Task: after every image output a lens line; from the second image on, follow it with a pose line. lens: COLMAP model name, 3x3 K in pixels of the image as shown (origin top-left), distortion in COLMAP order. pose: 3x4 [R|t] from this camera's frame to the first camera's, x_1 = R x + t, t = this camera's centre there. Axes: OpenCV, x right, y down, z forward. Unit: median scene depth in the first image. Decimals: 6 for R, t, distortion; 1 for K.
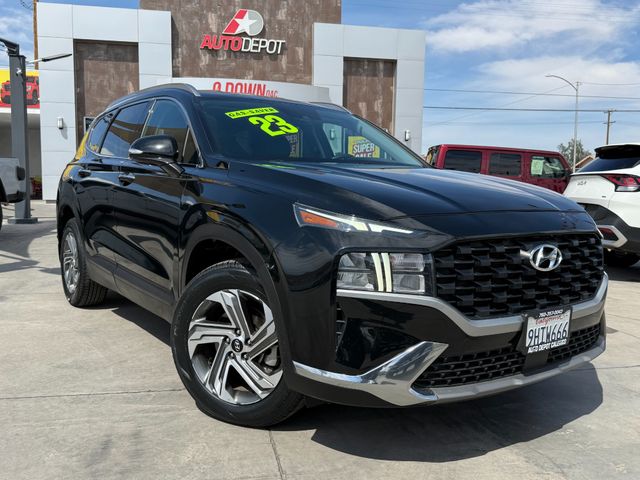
lens RADIAL K [[598.2, 0, 329.2], [0, 598.2, 249.4], [0, 0, 1]] dist [0.022410, -0.026867]
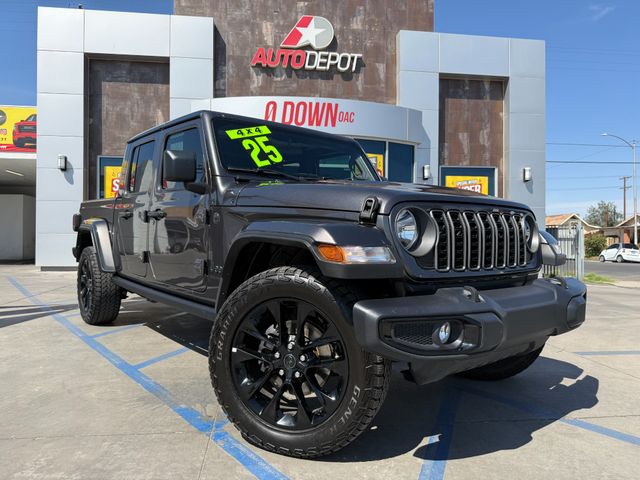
lens RADIAL K [[447.3, 0, 317.5], [0, 447.3, 238.9], [0, 0, 1]] dist [0.004524, 0.002239]
pose [[0.994576, -0.012414, -0.103268, -0.074793], [-0.000527, 0.992237, -0.124357, -0.046282], [0.104010, 0.123737, 0.986849, 0.469516]]
